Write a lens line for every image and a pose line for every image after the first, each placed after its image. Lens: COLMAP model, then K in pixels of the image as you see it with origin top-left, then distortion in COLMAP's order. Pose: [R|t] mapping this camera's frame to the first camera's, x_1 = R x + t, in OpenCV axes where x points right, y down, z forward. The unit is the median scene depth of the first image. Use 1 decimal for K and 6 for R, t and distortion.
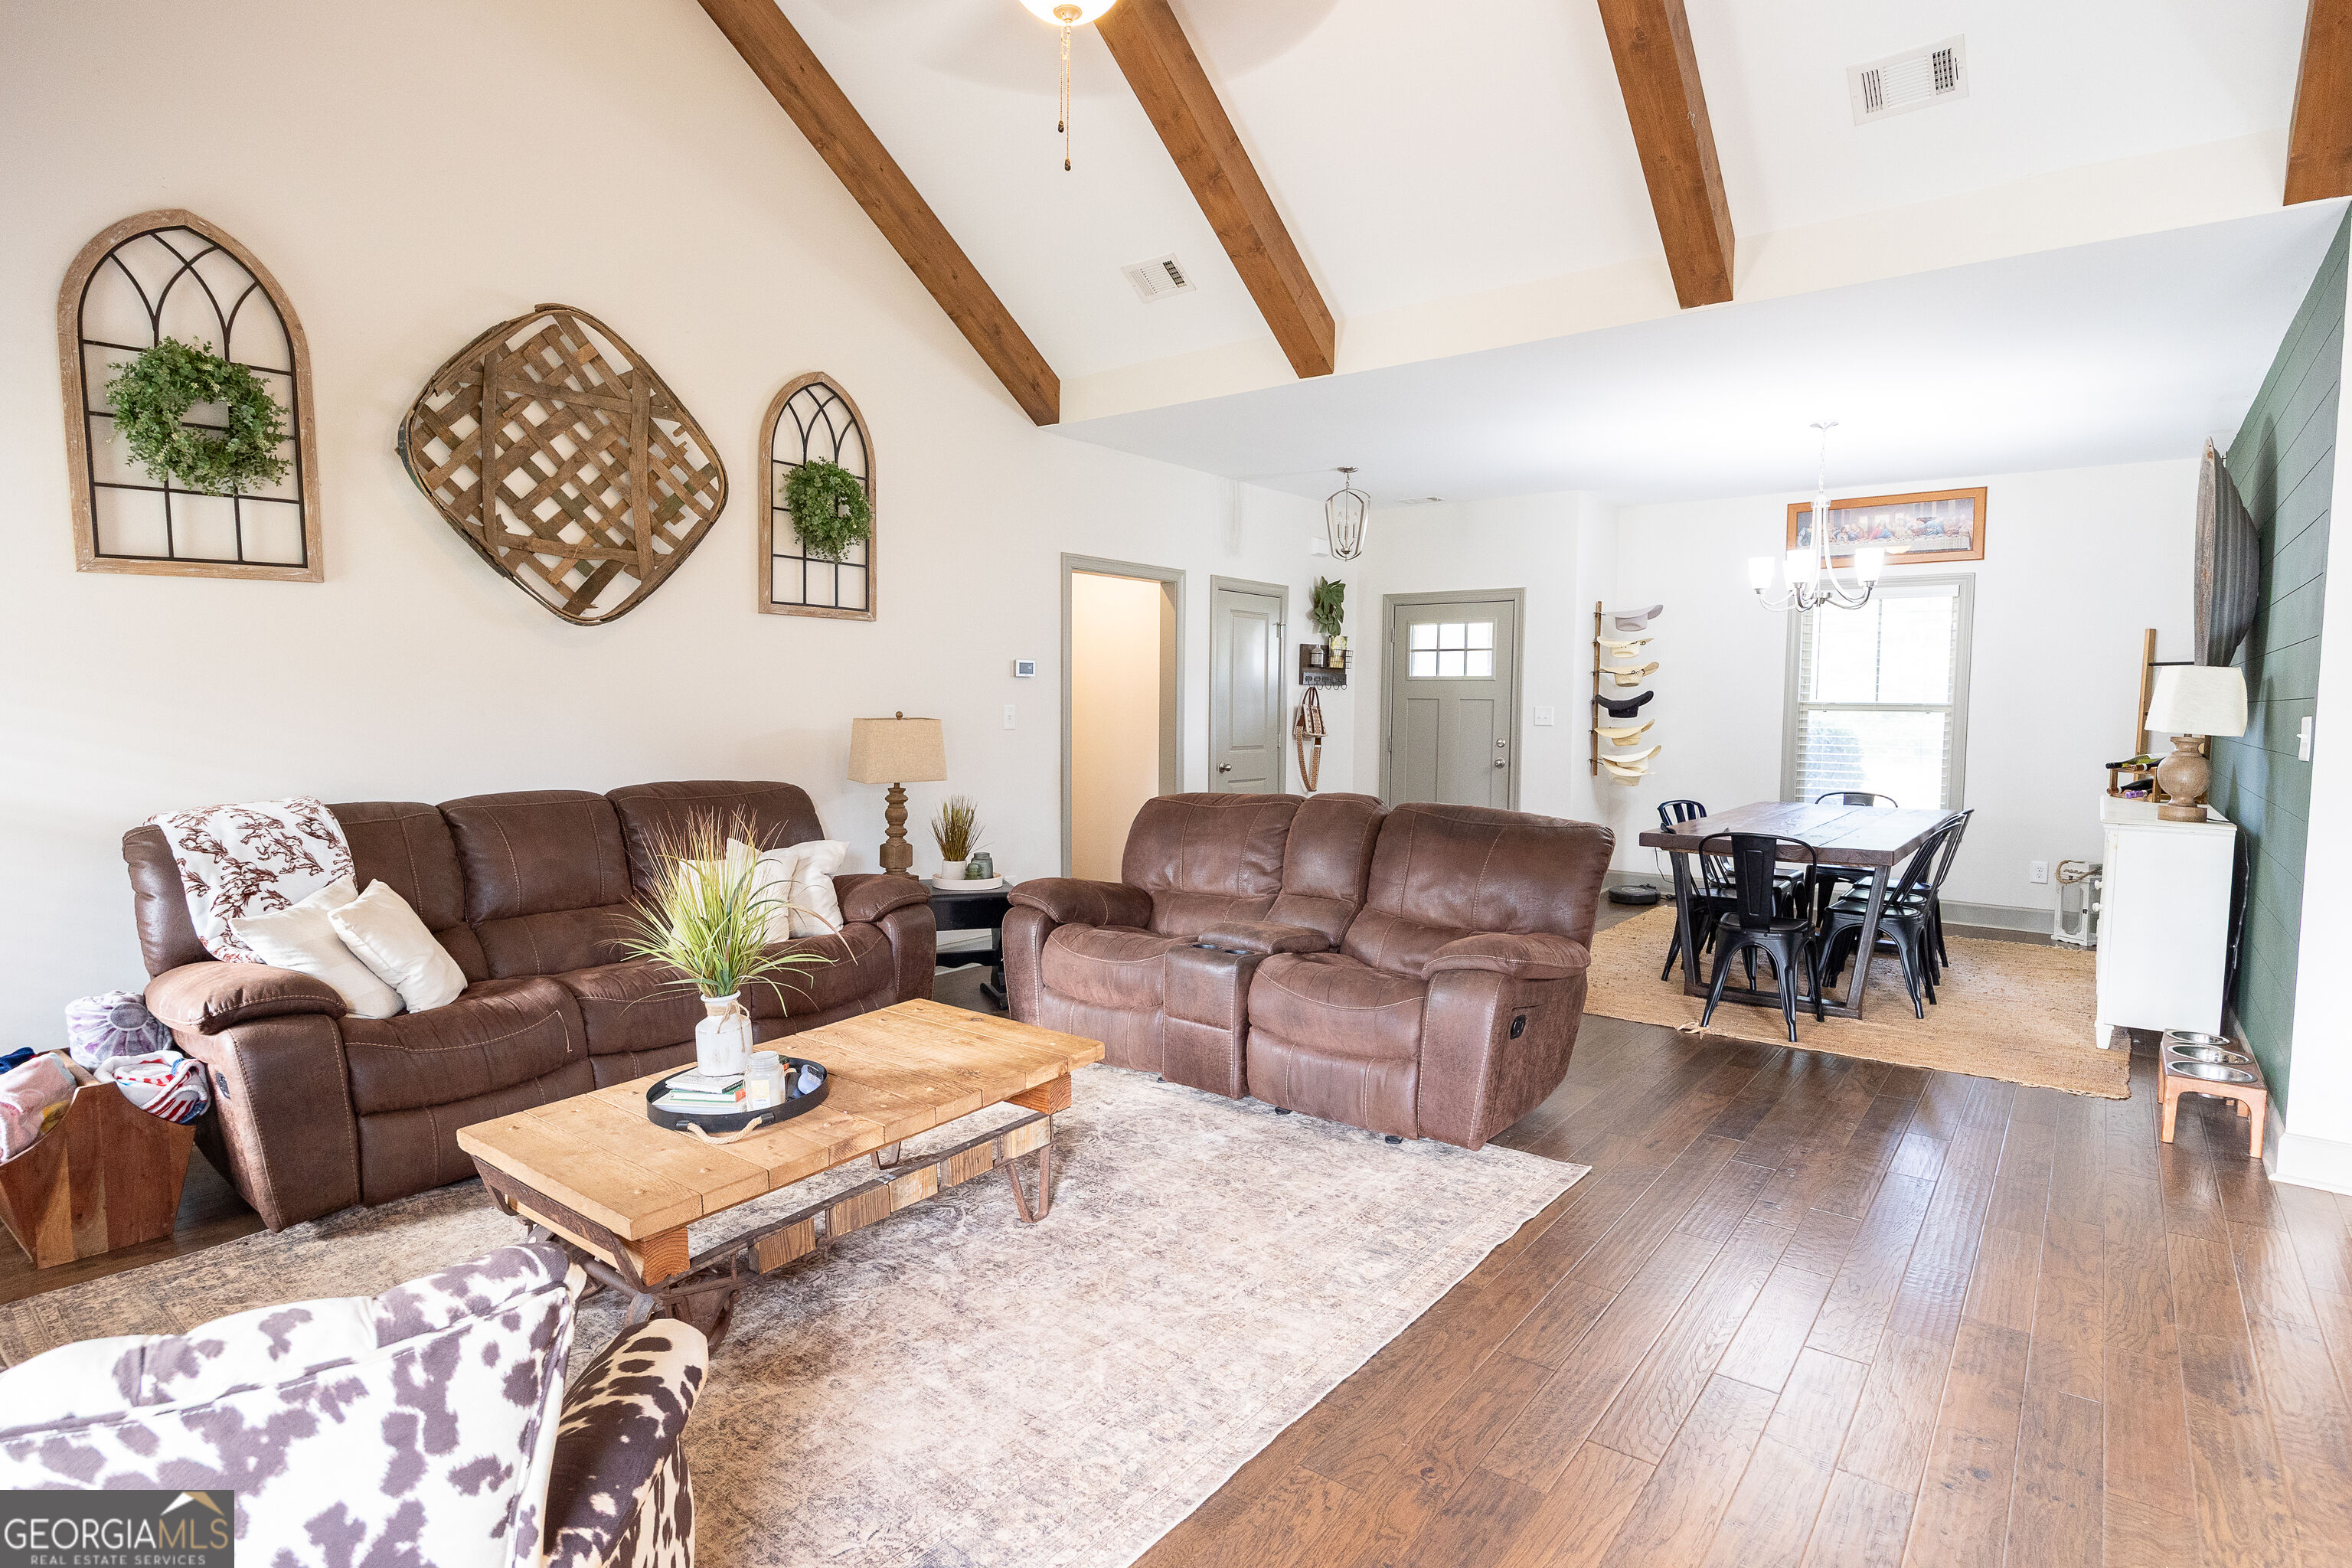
lens RADIAL K [[1205.4, 0, 1188.0], [0, 1205.4, 777.2], [0, 0, 1]] dist [-0.007334, -0.000802]
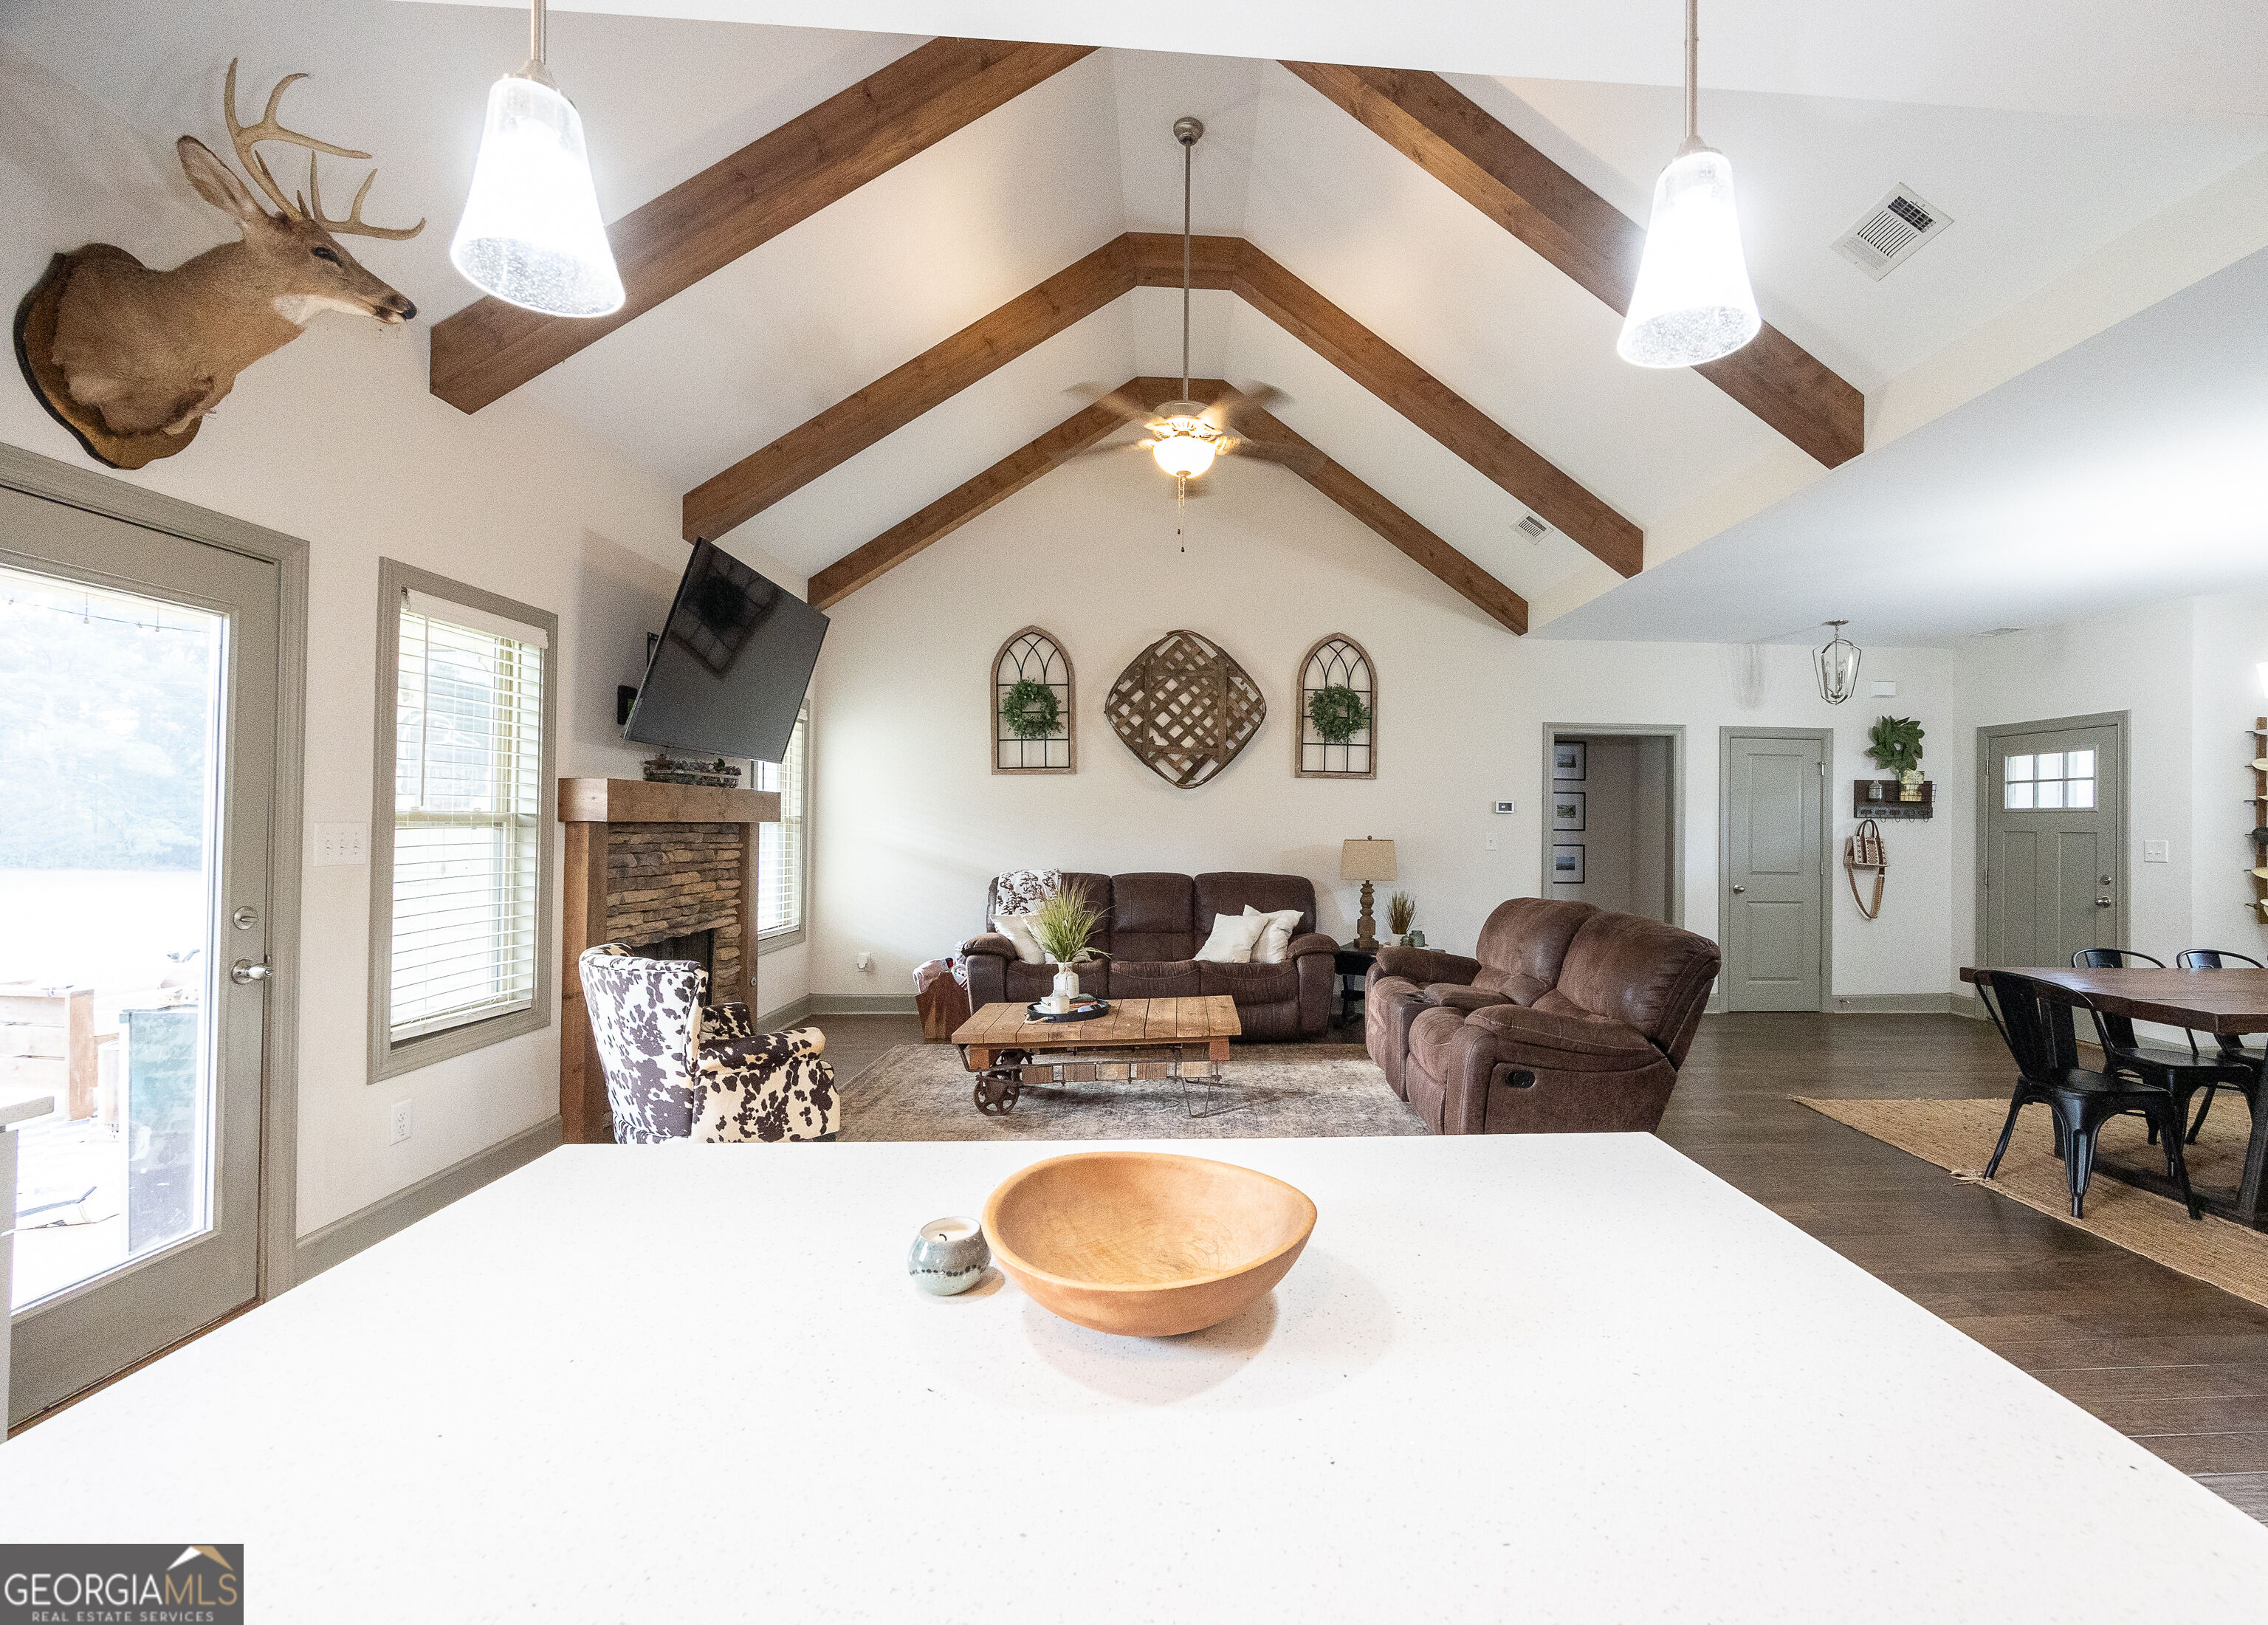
lens RADIAL K [[927.5, 0, 1228.5], [0, 927.5, 812.6], [0, 0, 1]] dist [-0.002177, 0.000139]
pose [[0.659023, -0.009440, -0.752063, 0.679165], [-0.055297, 0.996607, -0.060965, -0.000164], [0.750087, 0.081765, 0.656265, 0.071007]]
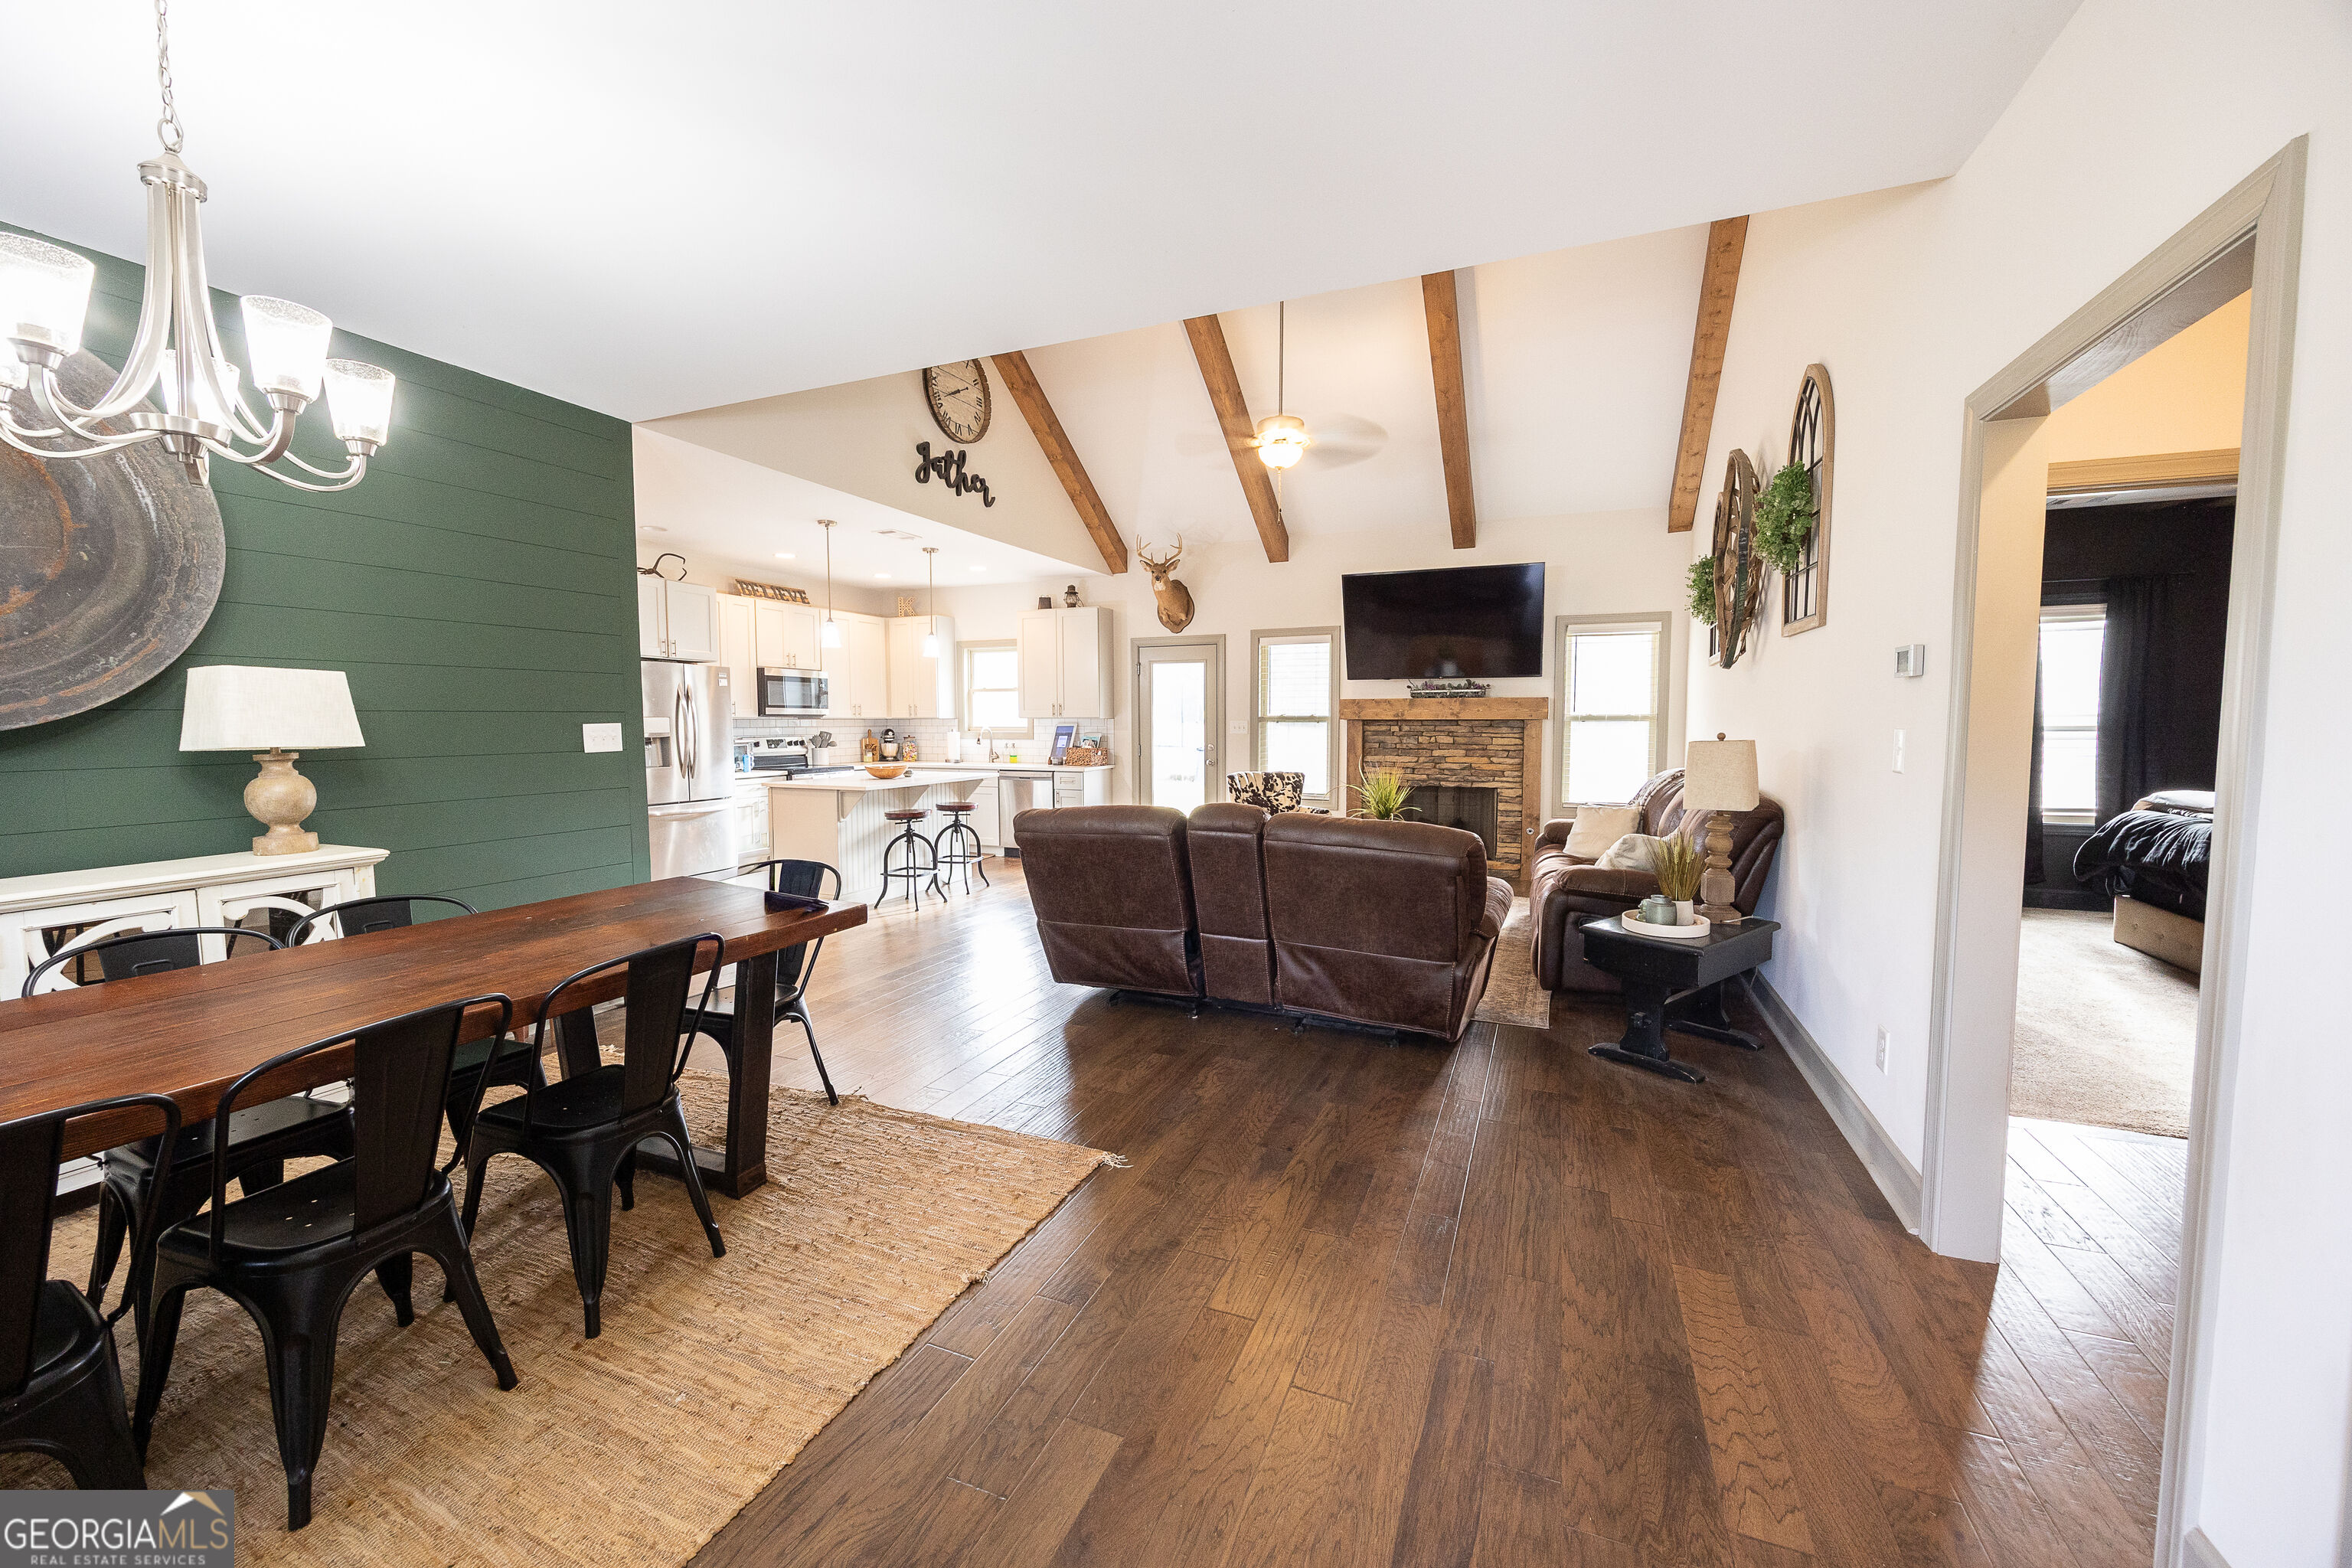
lens RADIAL K [[907.4, 0, 1181.2], [0, 907.4, 779.2], [0, 0, 1]] dist [-0.000330, 0.000187]
pose [[-0.966604, 0.012940, -0.255948, 0.415899], [-0.021178, 0.991275, 0.130097, -0.125171], [0.255398, 0.131172, -0.957896, 1.909406]]
